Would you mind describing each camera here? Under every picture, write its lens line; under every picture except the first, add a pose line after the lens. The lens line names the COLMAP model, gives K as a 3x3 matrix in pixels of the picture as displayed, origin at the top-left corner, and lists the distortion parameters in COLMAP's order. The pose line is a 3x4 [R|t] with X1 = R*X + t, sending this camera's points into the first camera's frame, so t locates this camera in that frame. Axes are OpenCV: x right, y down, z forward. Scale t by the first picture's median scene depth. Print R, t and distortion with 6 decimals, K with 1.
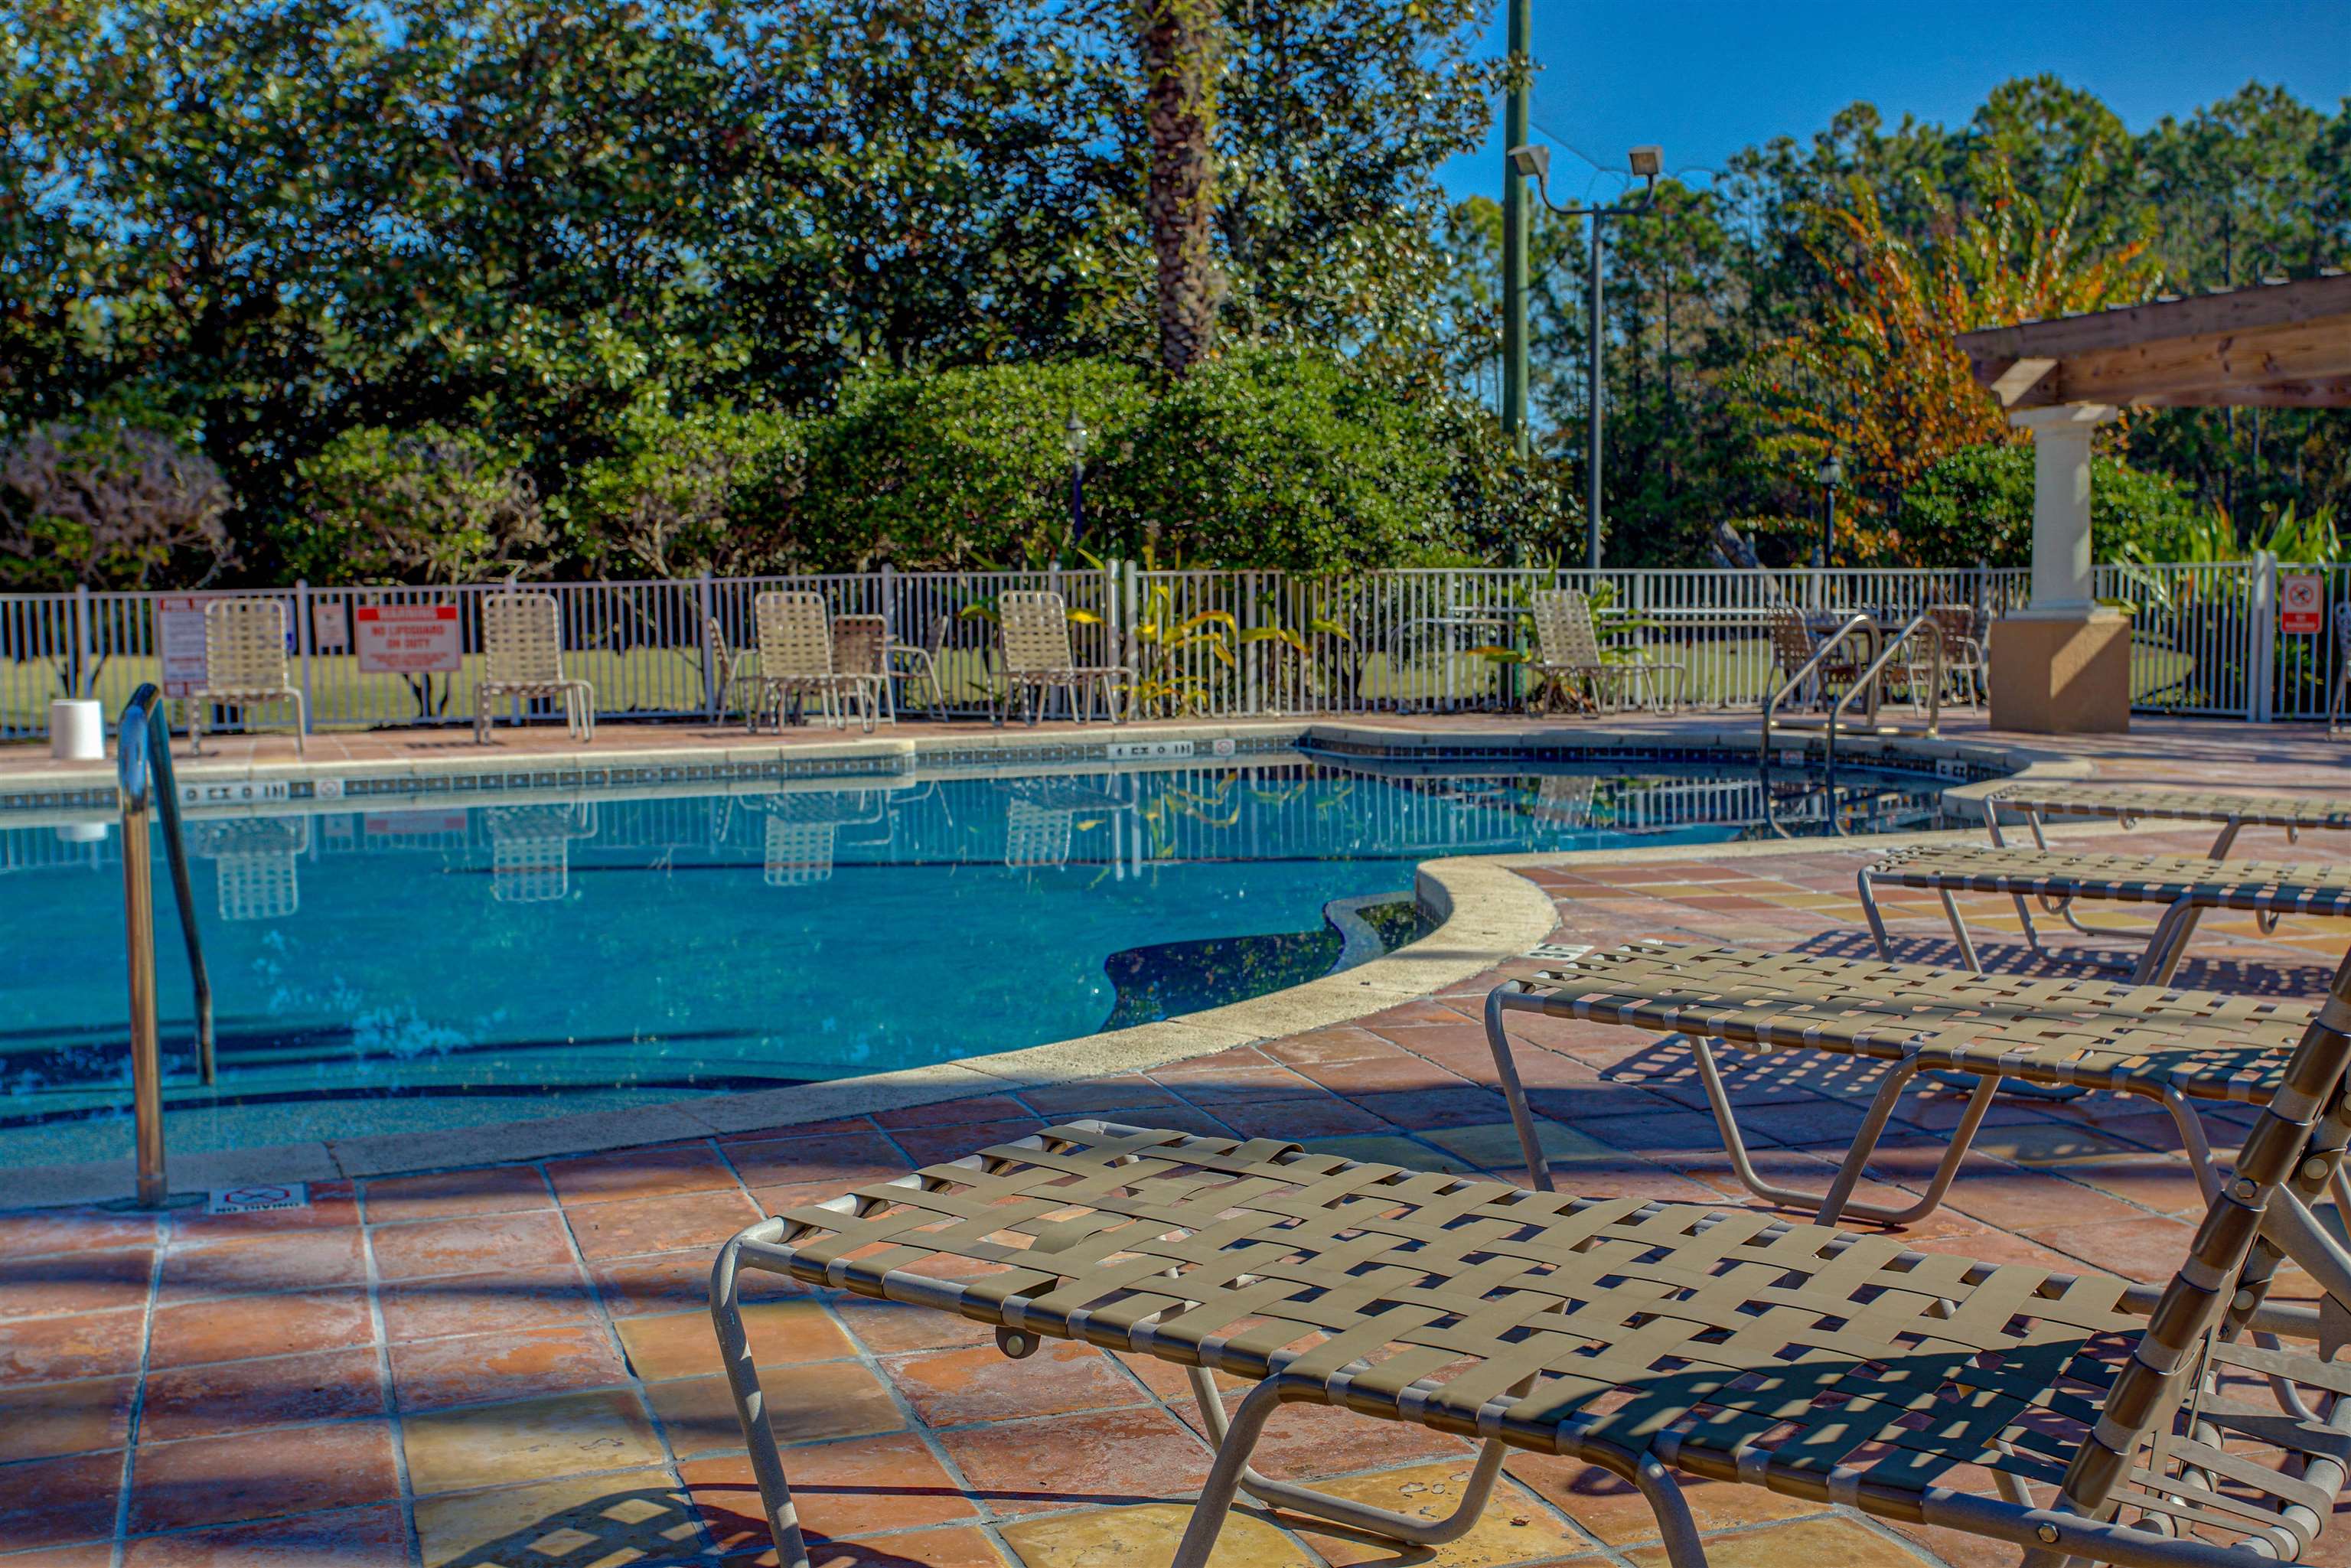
lens RADIAL K [[2544.5, 0, 1175.5], [0, 2544.5, 784.0], [0, 0, 1]] dist [0.010364, -0.033085]
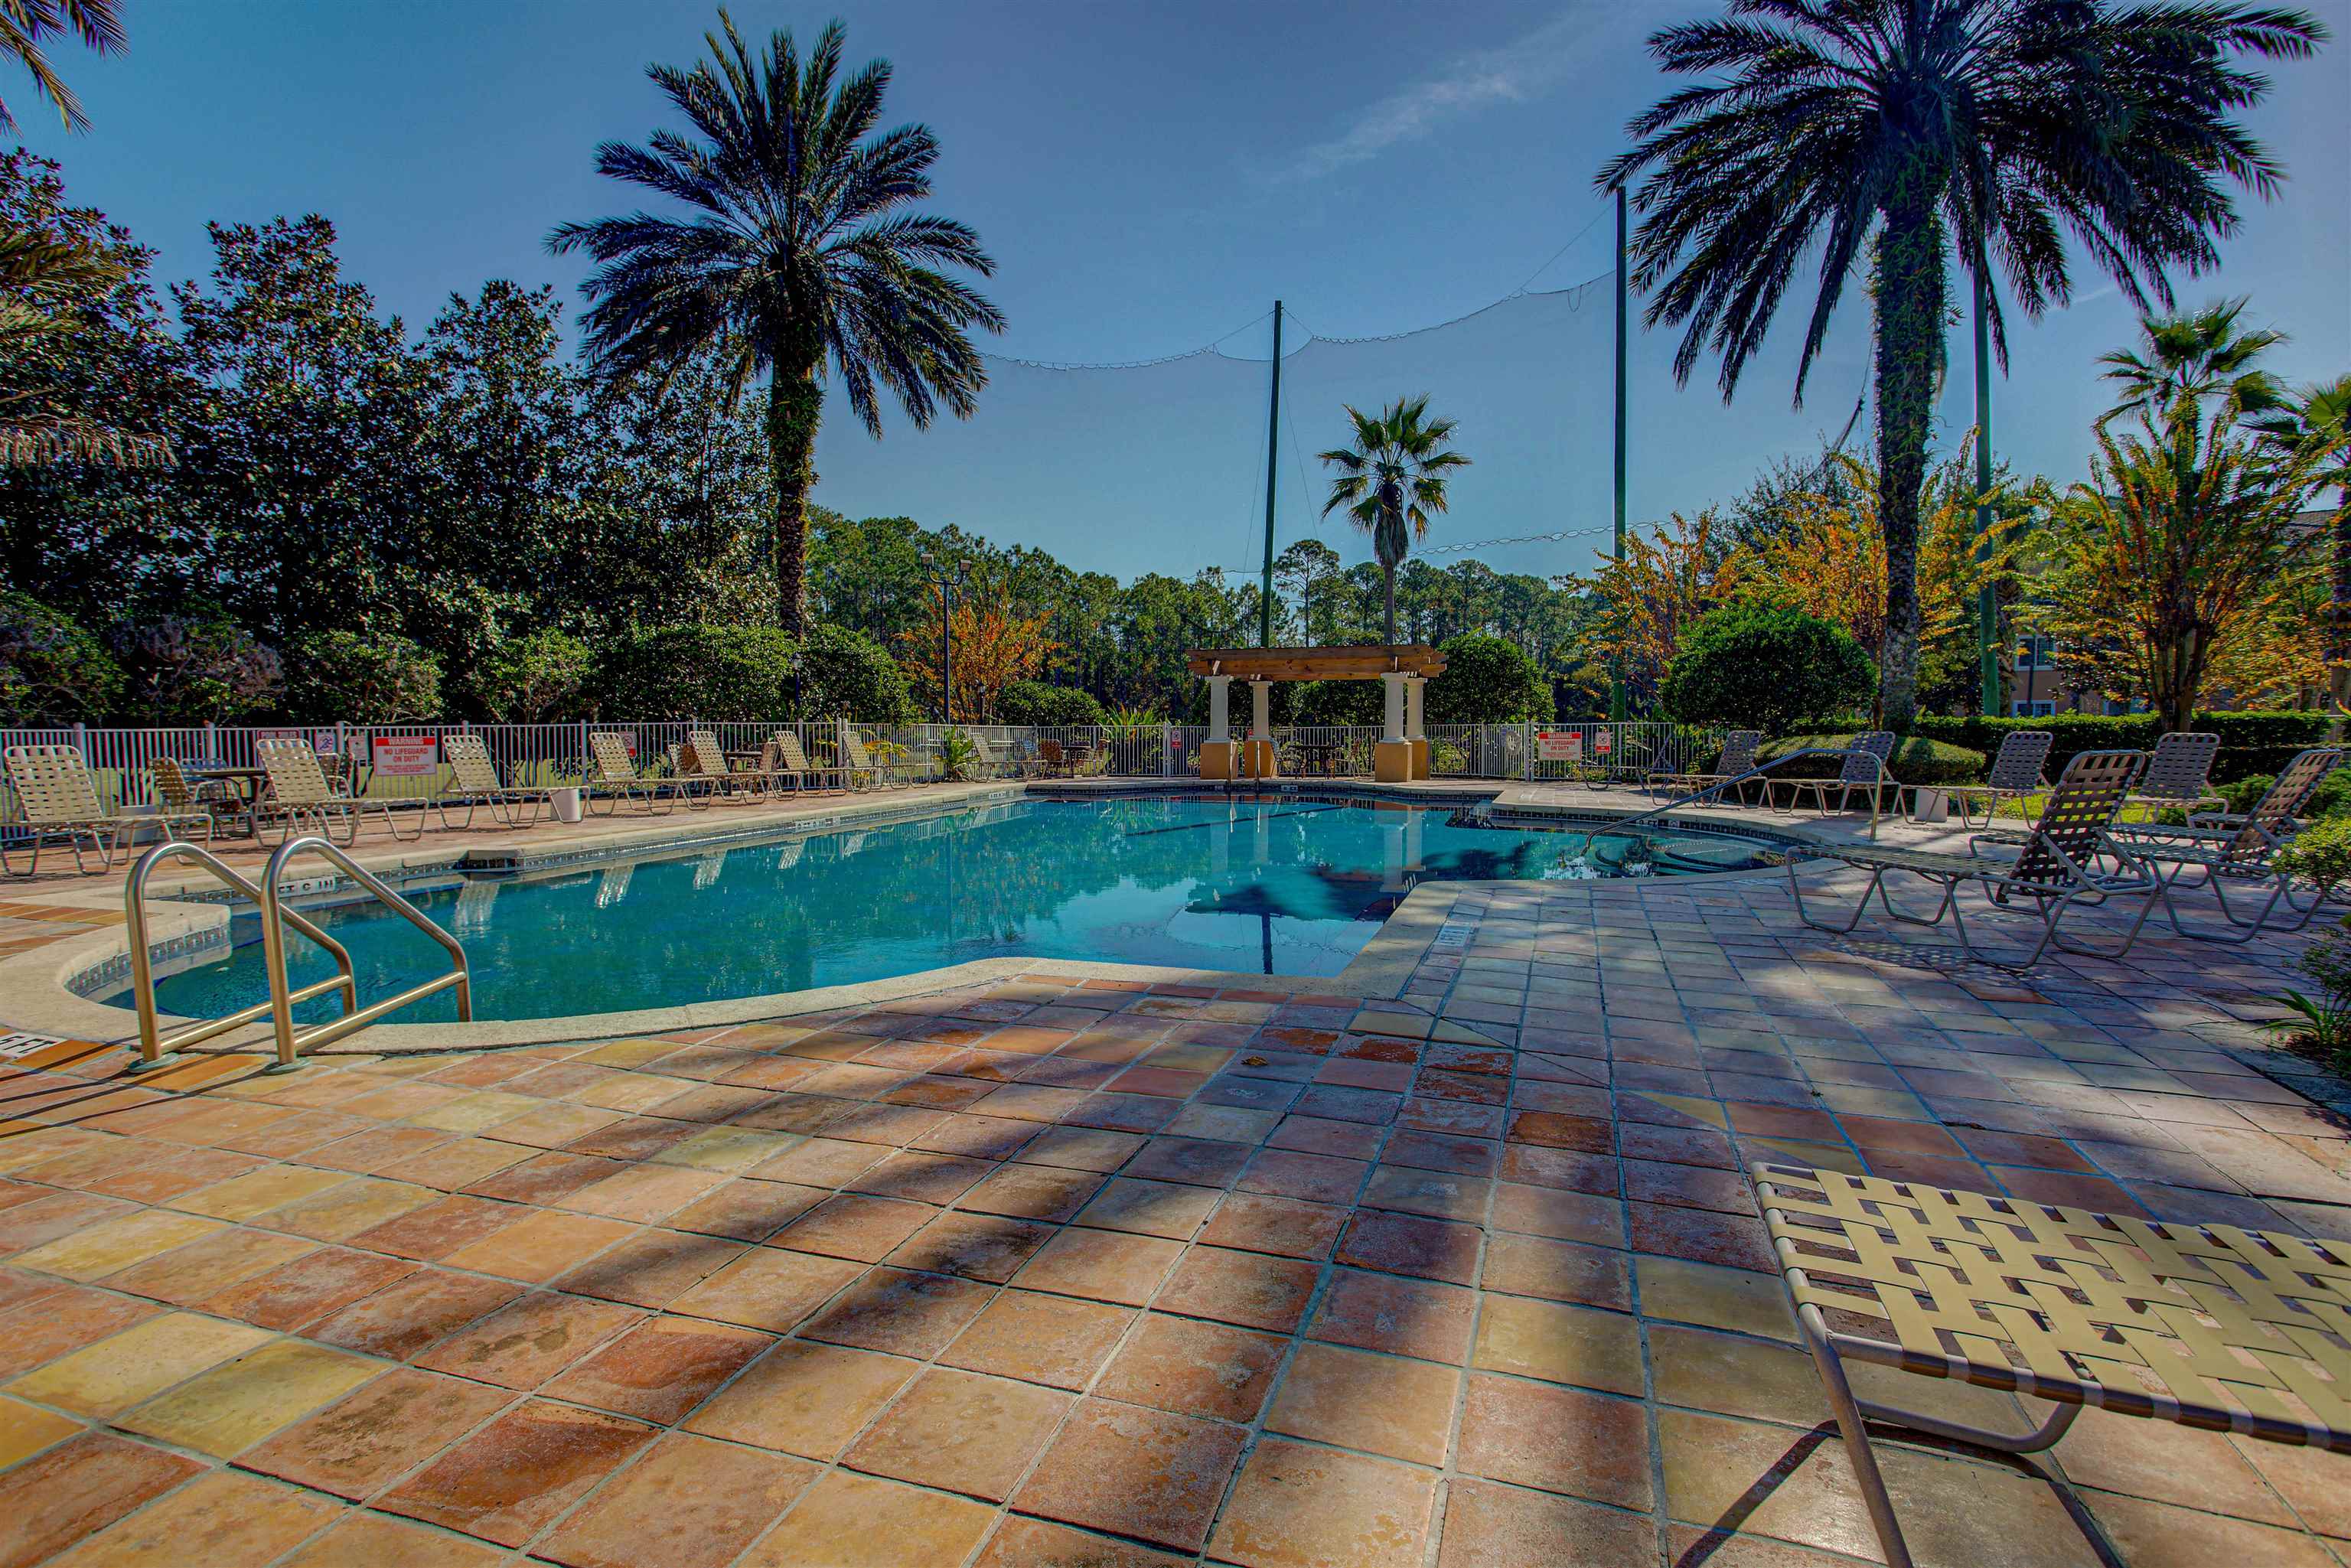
lens RADIAL K [[1206.1, 0, 1175.5], [0, 1206.1, 784.0], [0, 0, 1]] dist [-0.017444, 0.008434]
pose [[0.616549, -0.025361, 0.786908, -0.594545], [0.054737, 0.998443, -0.010708, -0.000449], [-0.785412, 0.049675, 0.616977, 0.080336]]
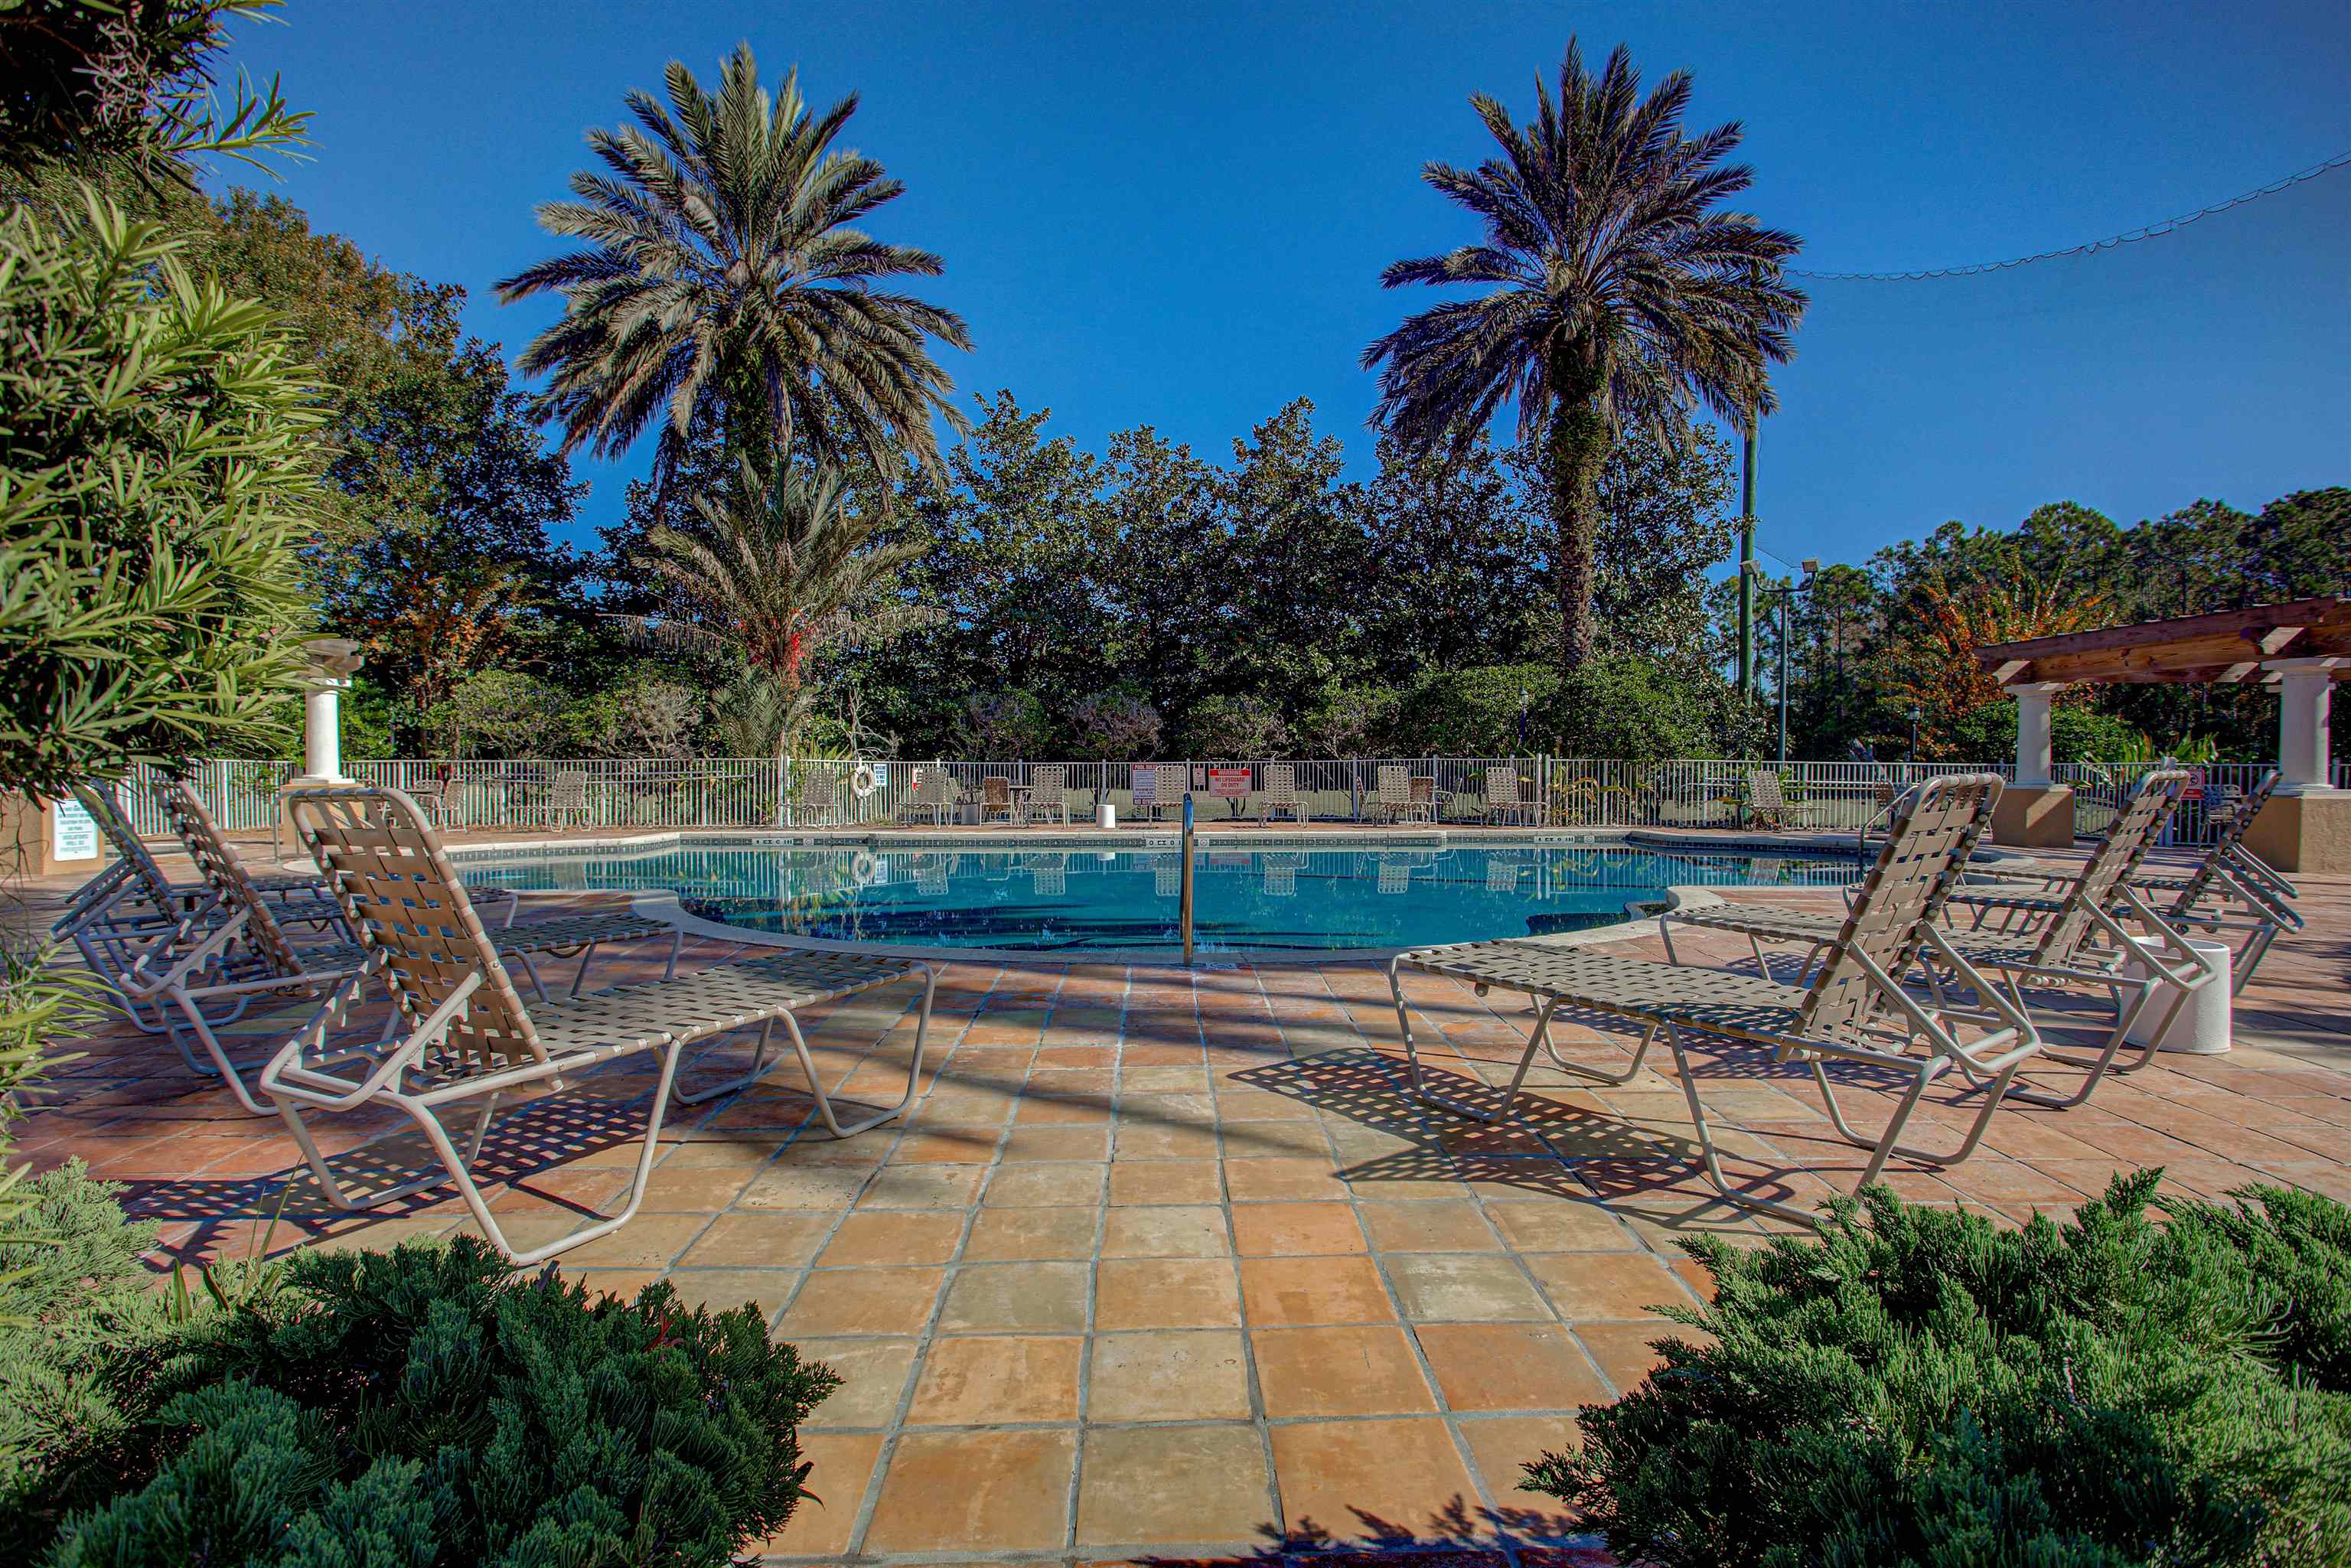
lens RADIAL K [[1206.1, 0, 1175.5], [0, 1206.1, 784.0], [0, 0, 1]] dist [-0.017444, 0.008434]
pose [[0.948356, 0.020057, -0.316574, 0.006433], [-0.039101, 0.997779, -0.053921, 0.006103], [0.314790, 0.063515, 0.947034, -0.077630]]
